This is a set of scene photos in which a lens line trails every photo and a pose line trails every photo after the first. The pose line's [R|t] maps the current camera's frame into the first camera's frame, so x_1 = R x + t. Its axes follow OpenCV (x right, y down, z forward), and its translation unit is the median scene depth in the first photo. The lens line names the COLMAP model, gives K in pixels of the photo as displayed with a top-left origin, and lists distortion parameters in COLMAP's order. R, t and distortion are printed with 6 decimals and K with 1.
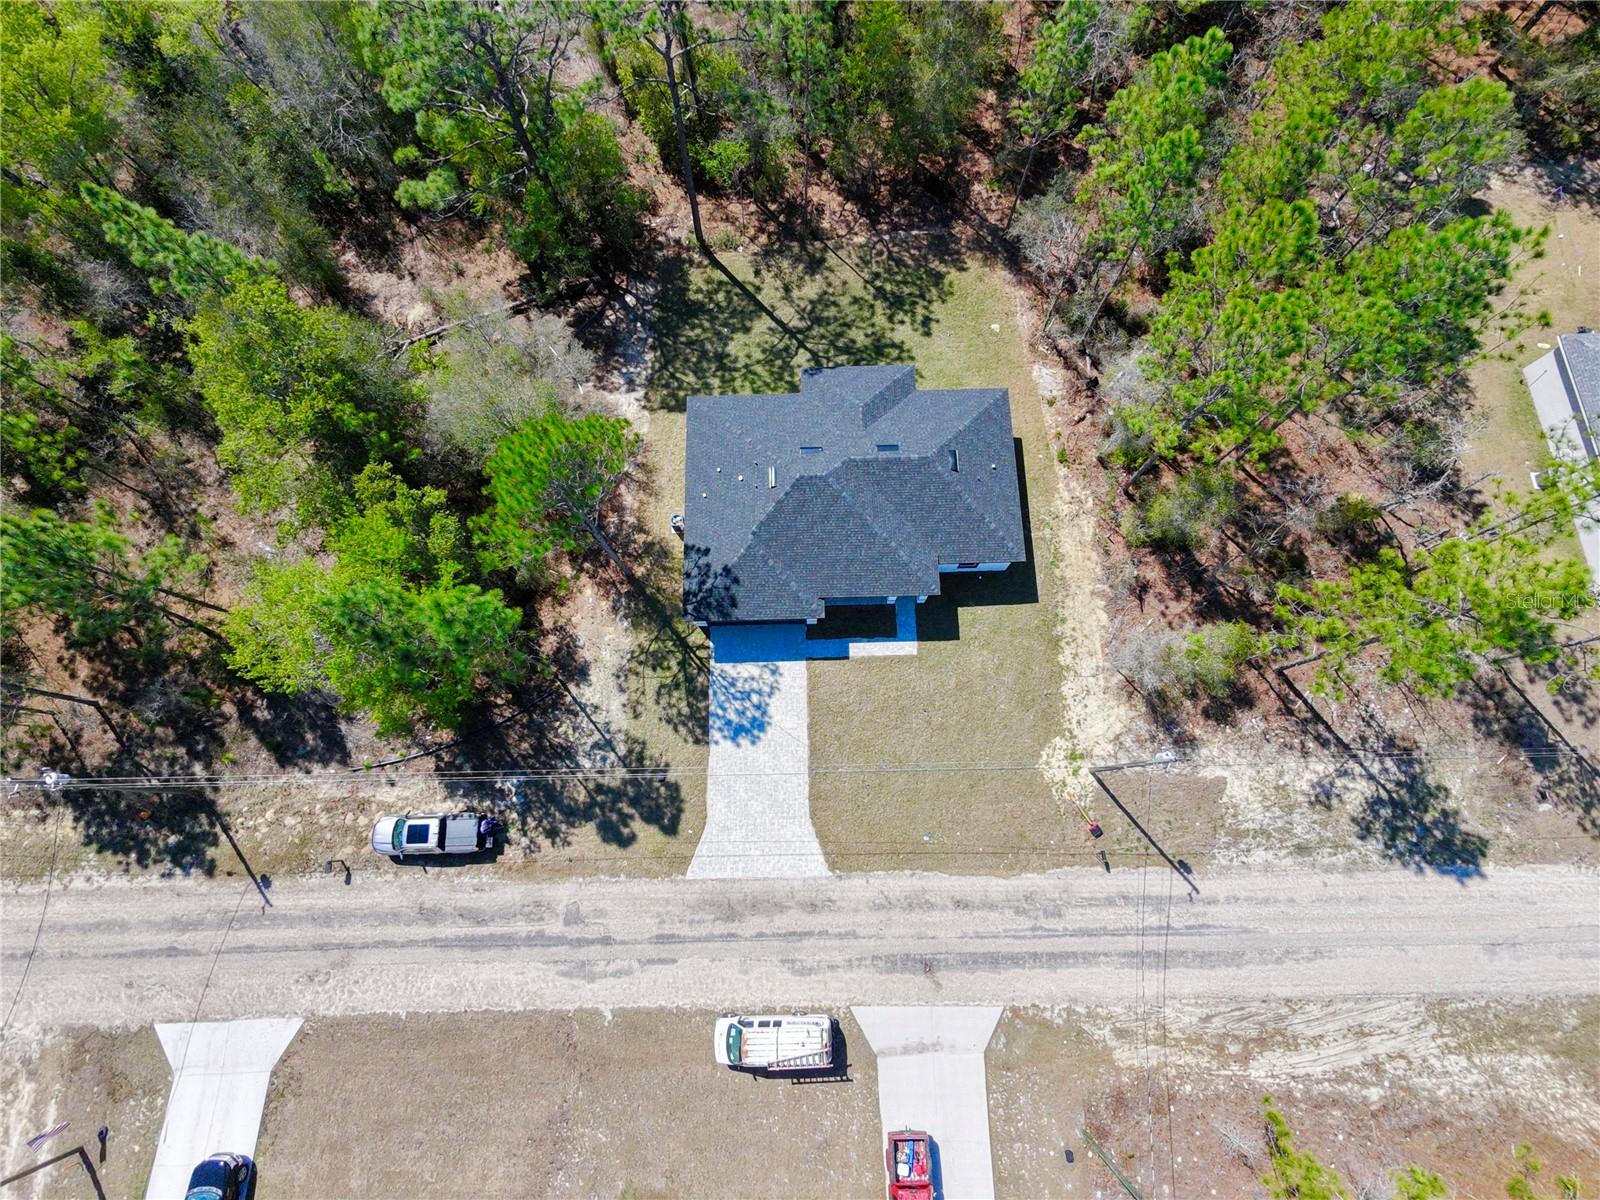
lens RADIAL K [[767.8, 0, 800.0], [0, 767.8, 600.0], [0, 0, 1]] dist [-0.000854, 0.001091]
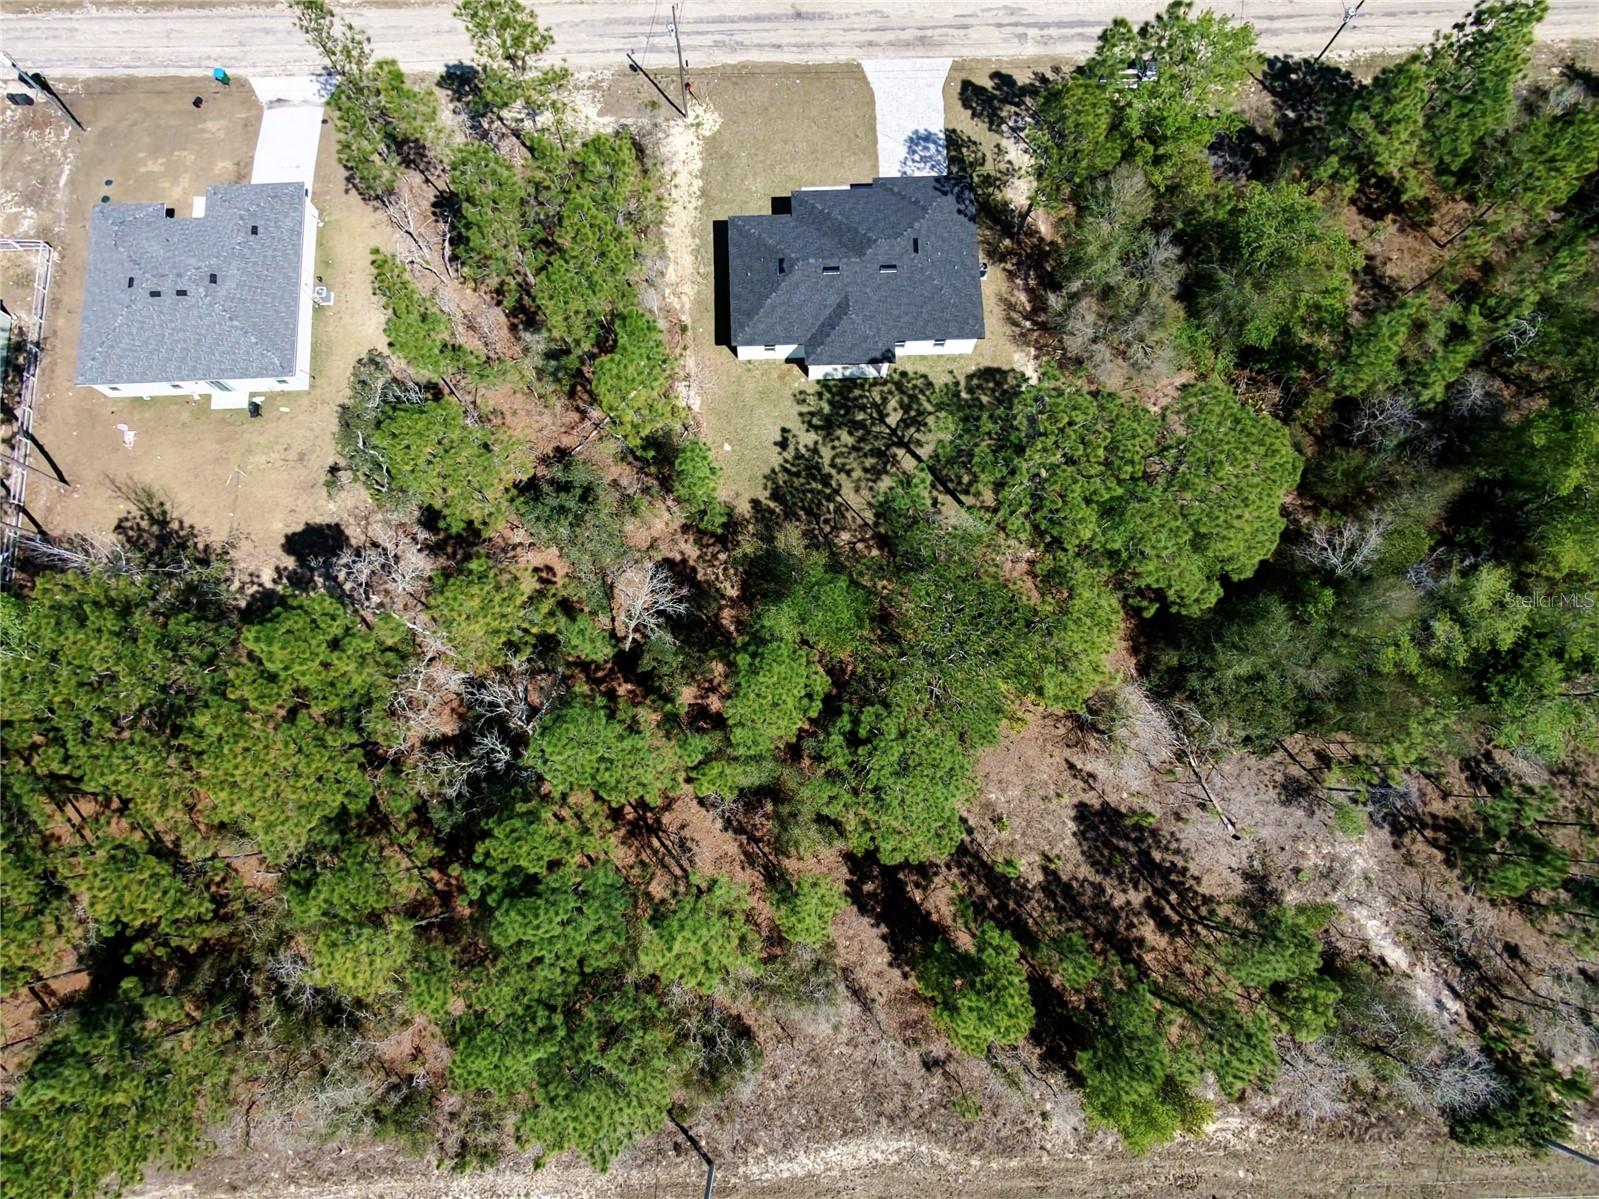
lens RADIAL K [[767.3, 0, 799.5], [0, 767.3, 599.5], [0, 0, 1]] dist [-0.000854, 0.001091]
pose [[-0.999838, 0.014837, -0.010221, 0.175221], [-0.017750, -0.908345, 0.417845, -1.141072], [-0.003085, 0.417958, 0.908461, 0.040914]]
